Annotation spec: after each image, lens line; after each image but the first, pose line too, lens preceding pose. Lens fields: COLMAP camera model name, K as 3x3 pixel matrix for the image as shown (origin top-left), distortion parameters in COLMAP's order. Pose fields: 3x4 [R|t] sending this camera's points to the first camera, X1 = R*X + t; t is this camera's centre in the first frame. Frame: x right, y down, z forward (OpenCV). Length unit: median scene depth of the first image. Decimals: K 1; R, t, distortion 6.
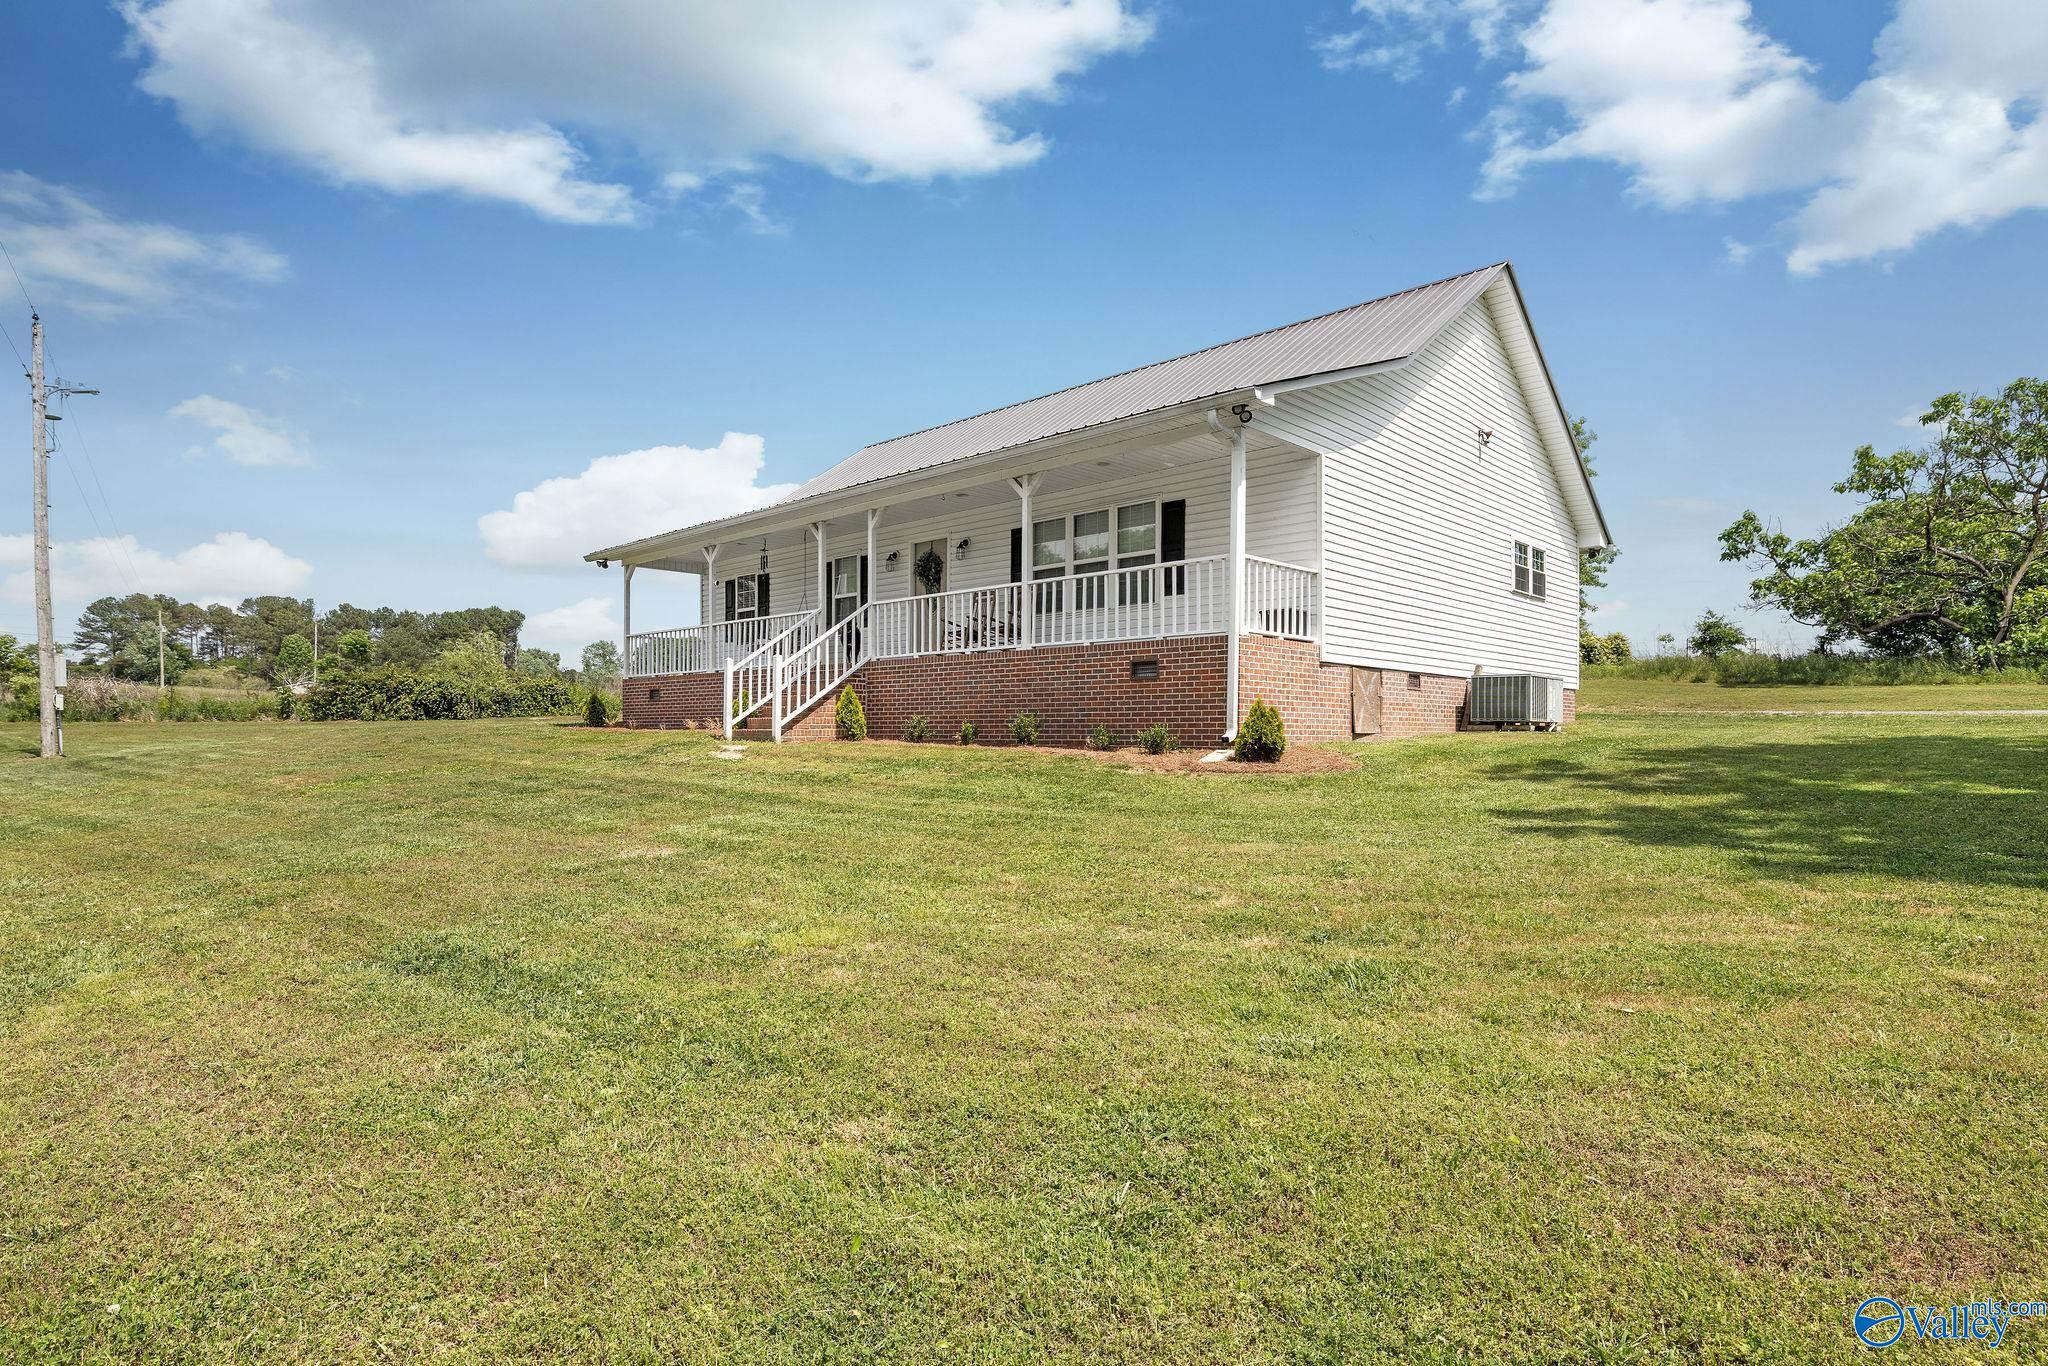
lens RADIAL K [[1036.4, 0, 951.3], [0, 1036.4, 705.6], [0, 0, 1]] dist [0.000357, 0.000101]
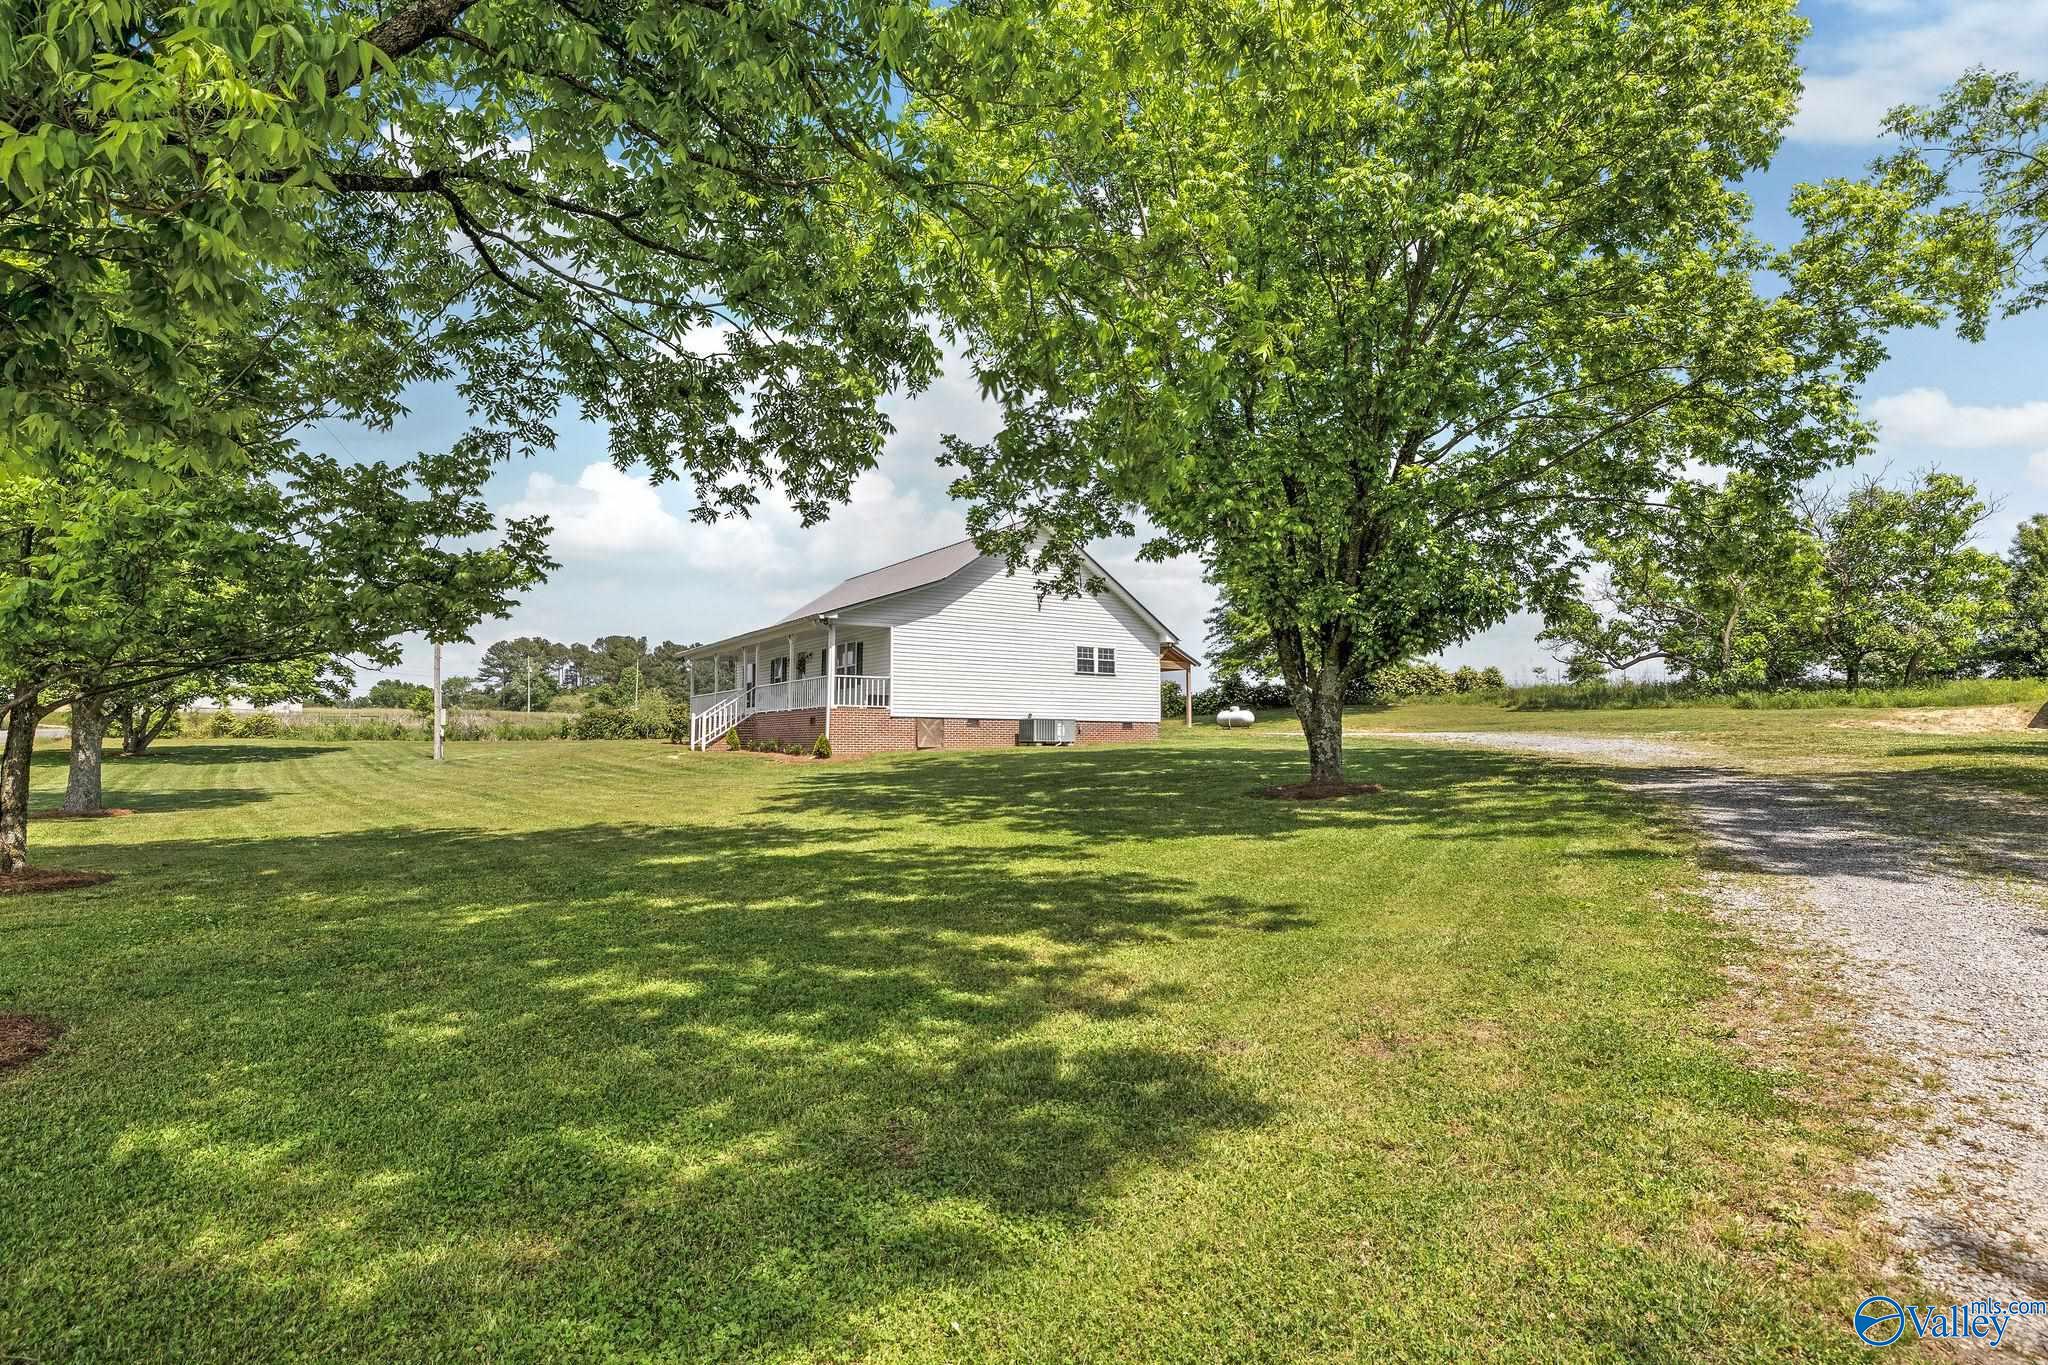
lens RADIAL K [[1055.1, 0, 1024.0], [0, 1055.1, 682.5], [0, 0, 1]] dist [0.000011, 0.000009]
pose [[0.973010, -0.015391, -0.230248, 0.726062], [0.007776, 0.999393, -0.033945, -0.021897], [0.230631, 0.031239, 0.972540, -0.749079]]
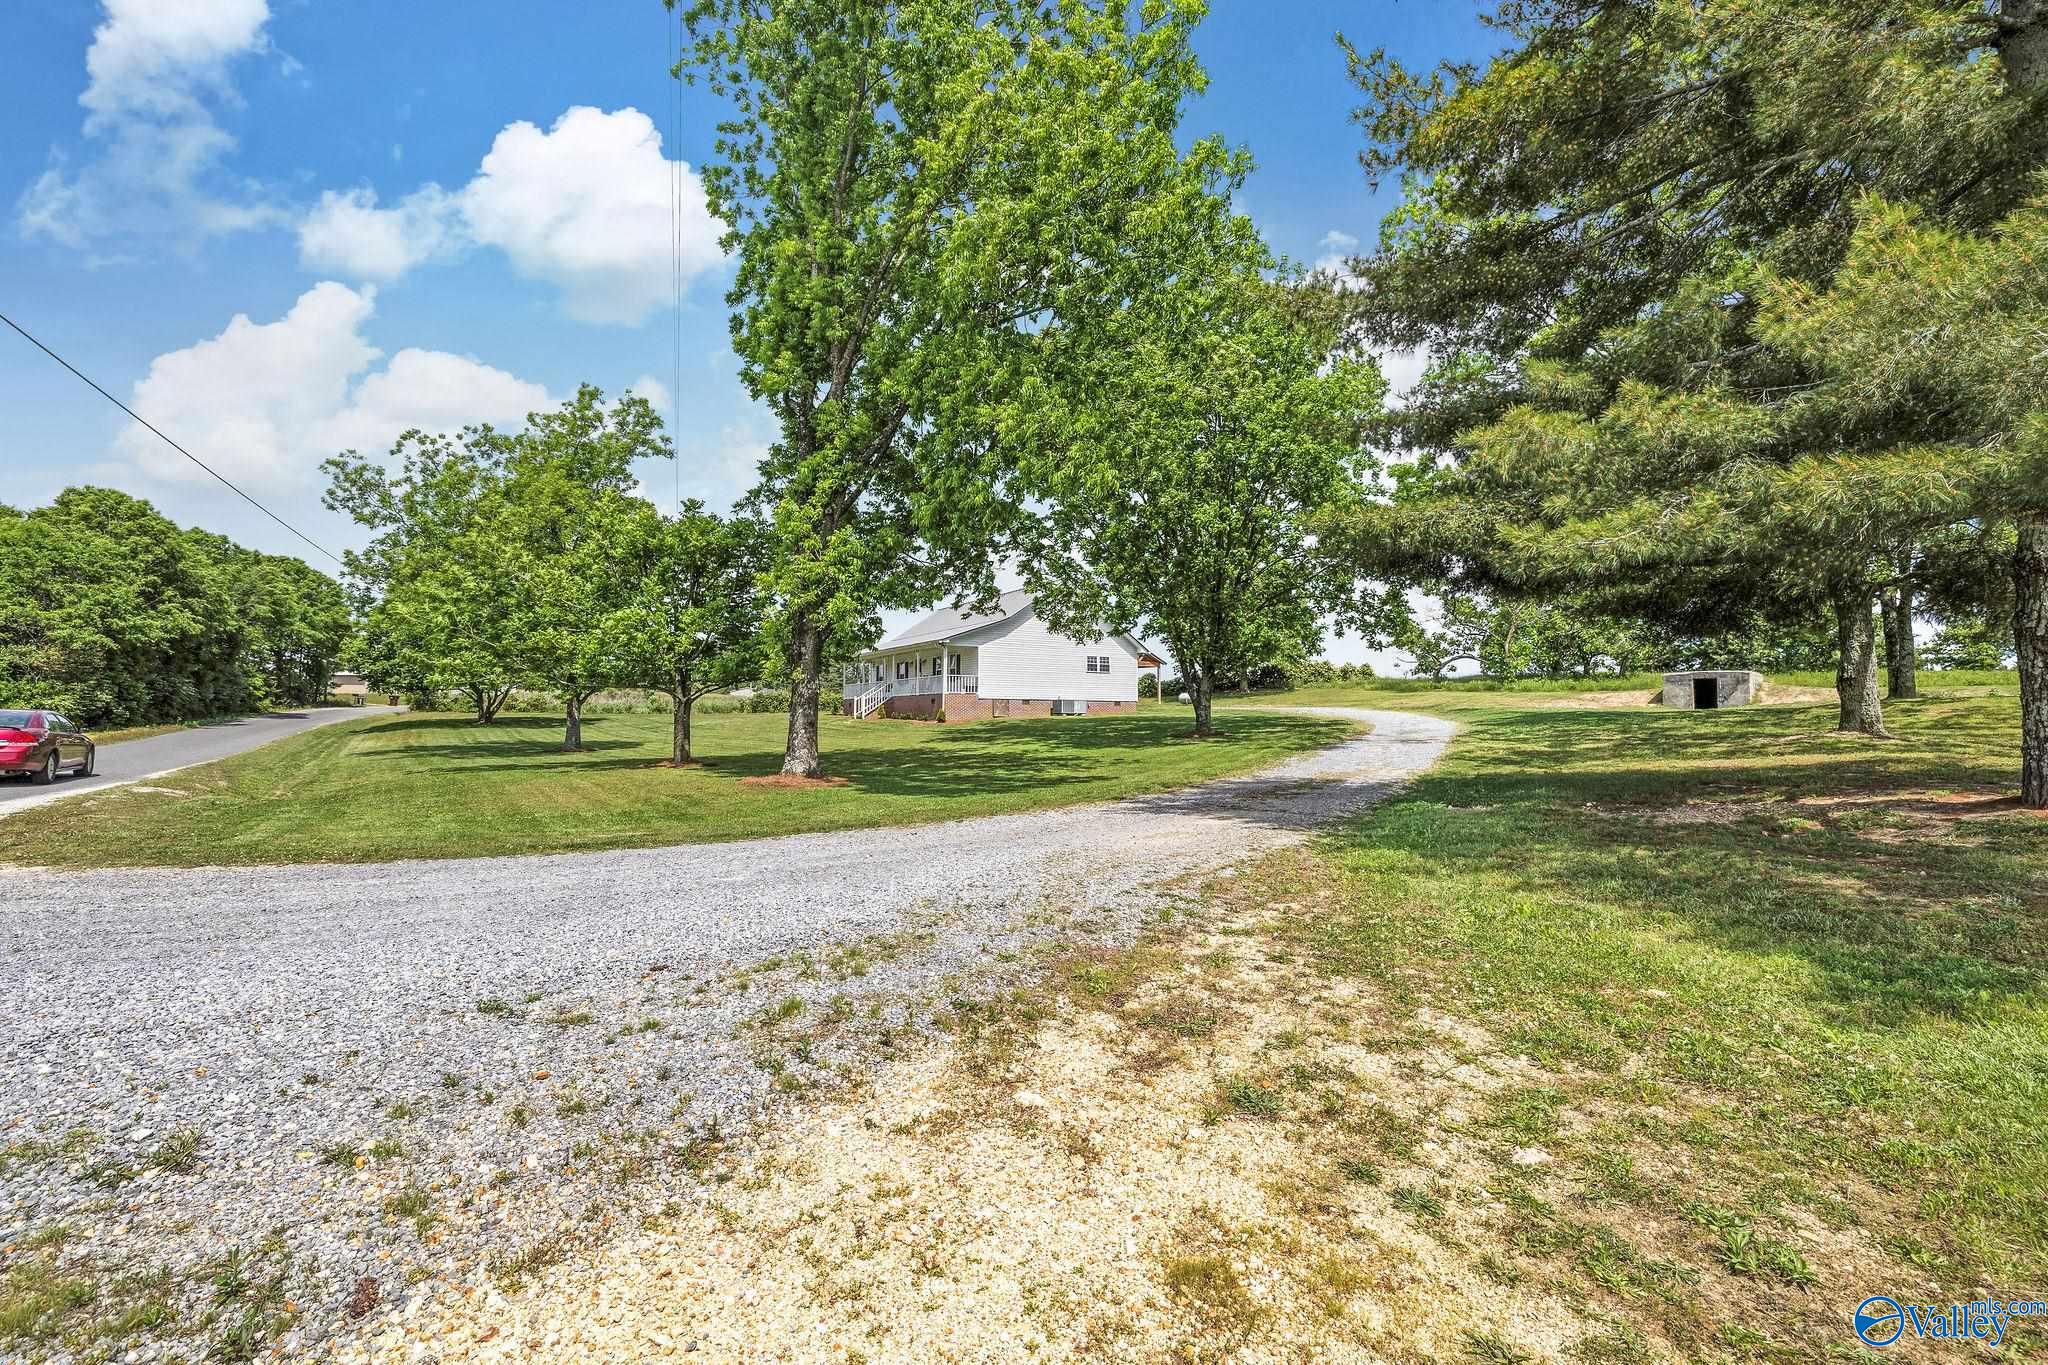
lens RADIAL K [[889.0, 0, 1024.0], [0, 889.0, 682.5], [0, 0, 1]] dist [0.000748, -0.000007]
pose [[0.968278, -0.013295, -0.249522, 0.841369], [0.009765, 0.999834, -0.015380, -0.029819], [0.249685, 0.012456, 0.968247, -1.384368]]
